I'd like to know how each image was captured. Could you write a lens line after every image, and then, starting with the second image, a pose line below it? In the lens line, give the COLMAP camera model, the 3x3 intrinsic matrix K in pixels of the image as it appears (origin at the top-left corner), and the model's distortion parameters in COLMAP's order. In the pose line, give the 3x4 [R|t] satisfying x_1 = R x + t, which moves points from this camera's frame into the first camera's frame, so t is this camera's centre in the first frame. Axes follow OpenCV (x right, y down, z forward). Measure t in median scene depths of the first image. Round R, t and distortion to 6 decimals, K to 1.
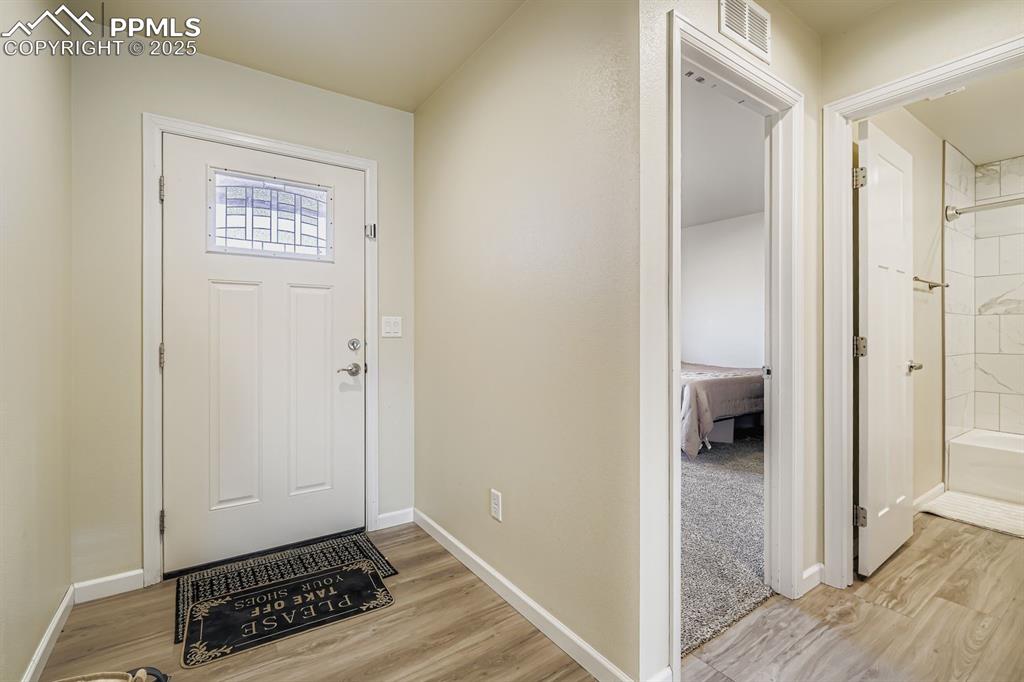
lens RADIAL K [[448.6, 0, 509.4], [0, 448.6, 336.0], [0, 0, 1]] dist [-0.005259, -0.000097]
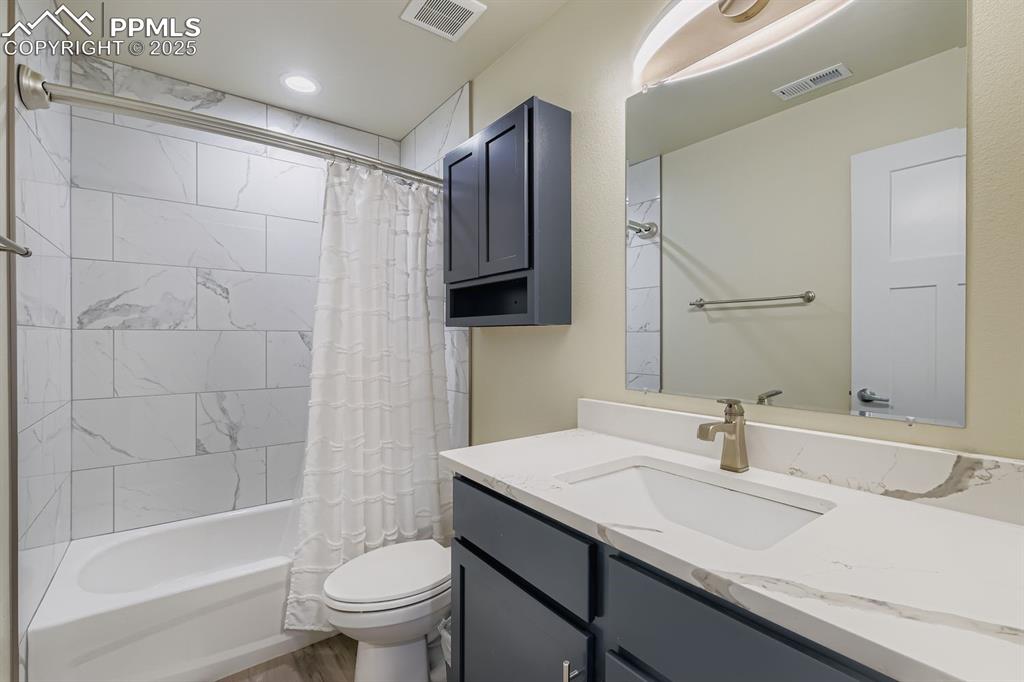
lens RADIAL K [[448.6, 0, 510.6], [0, 448.6, 337.9], [0, 0, 1]] dist [-0.005259, -0.000097]
pose [[-0.058068, -0.001733, 0.998311, 0.496651], [0.004167, 0.999989, 0.001978, -0.036143], [-0.998304, 0.004275, -0.058061, 0.522535]]
